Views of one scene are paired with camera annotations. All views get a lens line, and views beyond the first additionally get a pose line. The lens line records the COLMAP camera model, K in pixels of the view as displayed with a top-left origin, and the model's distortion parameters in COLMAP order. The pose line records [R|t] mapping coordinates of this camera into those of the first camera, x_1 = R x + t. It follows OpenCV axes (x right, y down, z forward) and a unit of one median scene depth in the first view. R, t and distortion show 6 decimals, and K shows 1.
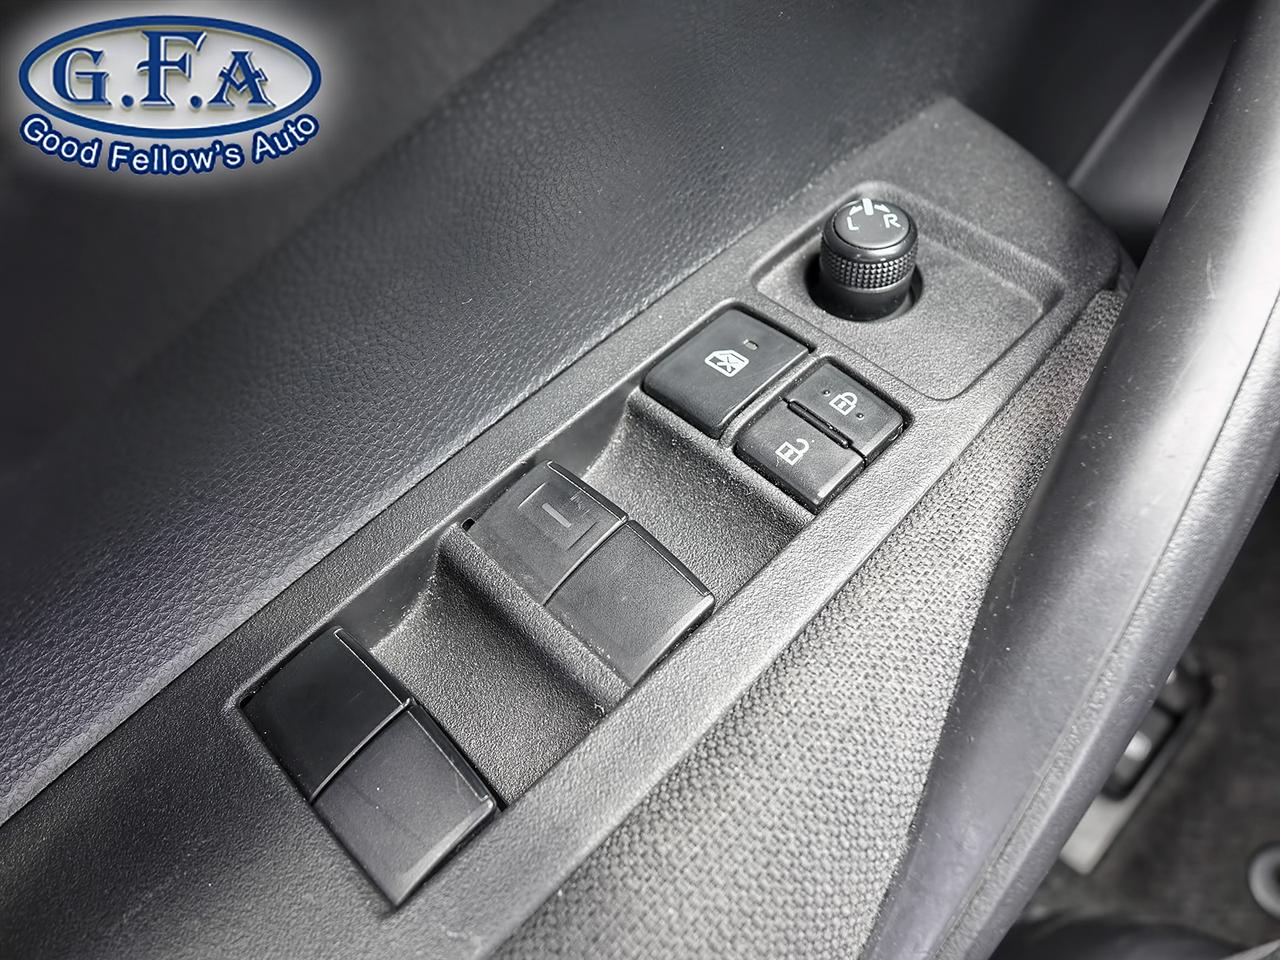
lens RADIAL K [[953.2, 0, 640.0], [0, 953.2, 480.0], [0, 0, 1]] dist [0.004538, -0.000485]
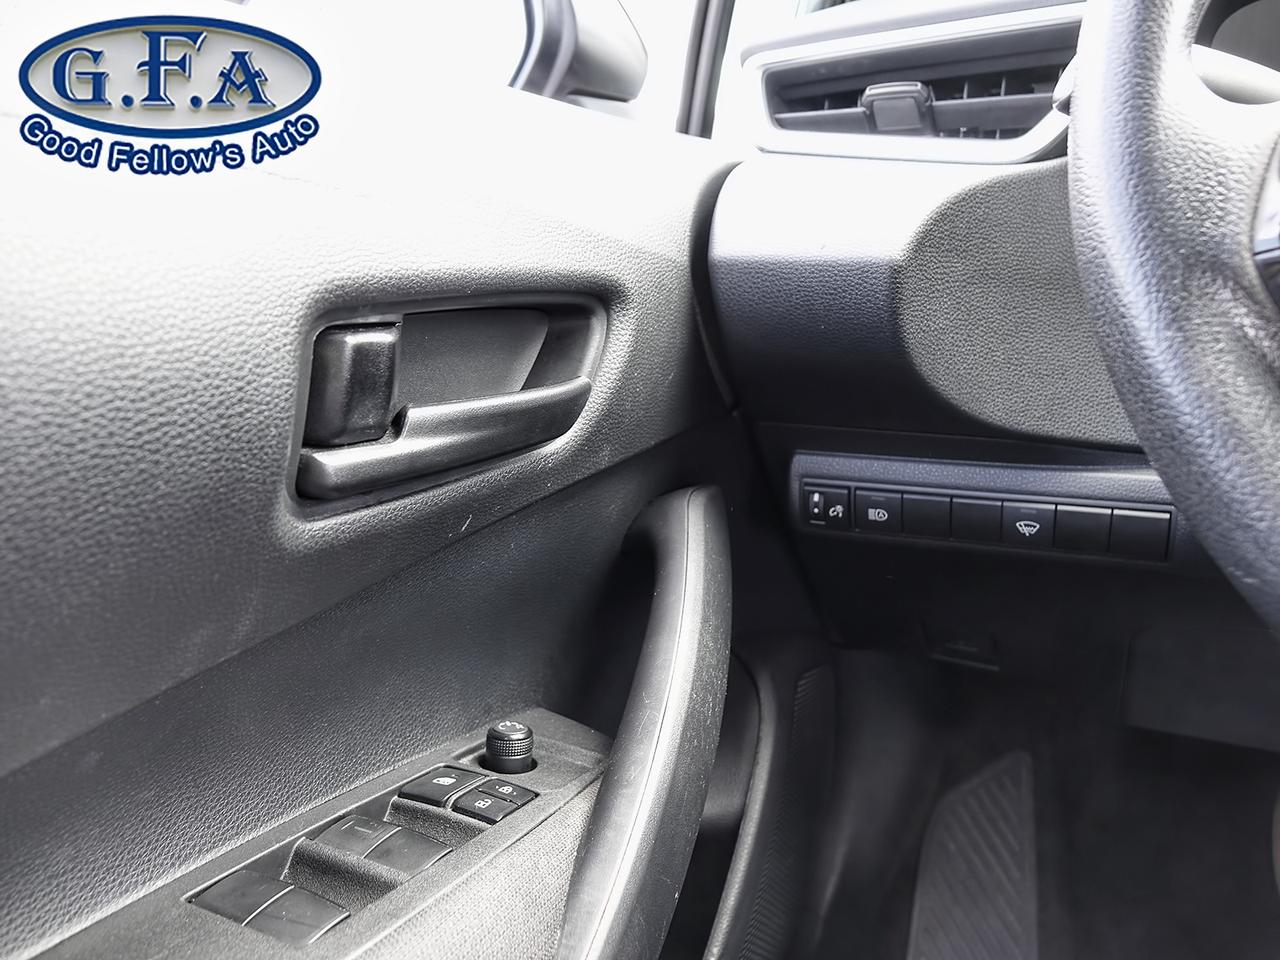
lens RADIAL K [[953.2, 0, 640.0], [0, 953.2, 480.0], [0, 0, 1]] dist [0.004538, -0.000485]
pose [[0.929722, 0.122325, 0.347352, -0.297263], [0.185638, 0.658935, -0.728933, 0.990624], [-0.318049, 0.742187, 0.589918, -0.751971]]
